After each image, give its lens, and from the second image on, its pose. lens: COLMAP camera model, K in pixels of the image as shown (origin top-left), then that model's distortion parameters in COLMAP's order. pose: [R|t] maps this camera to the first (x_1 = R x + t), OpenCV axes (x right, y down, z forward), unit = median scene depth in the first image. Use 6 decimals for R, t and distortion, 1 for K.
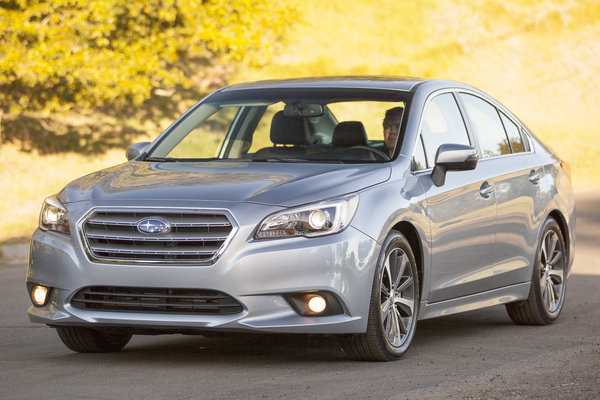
lens RADIAL K [[1834.1, 0, 300.0], [0, 1834.1, 200.4], [0, 0, 1]] dist [-0.138227, 0.000000]
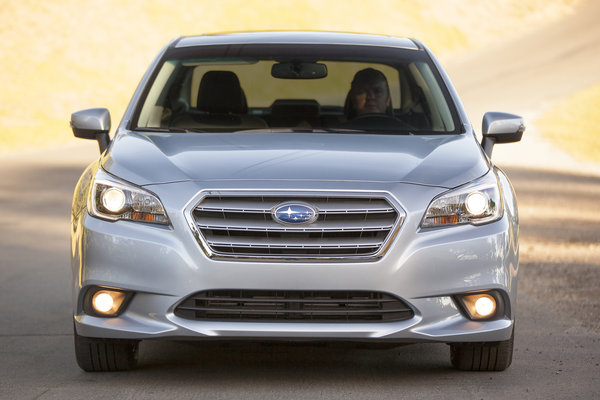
lens RADIAL K [[2055.2, 0, 300.0], [0, 2055.2, 199.7], [0, 0, 1]] dist [-0.275556, 0.000000]
pose [[0.960855, -0.008721, 0.276915, -0.324053], [0.005576, 0.999911, 0.012143, -0.002658], [-0.276997, -0.010123, 0.960818, 0.139855]]
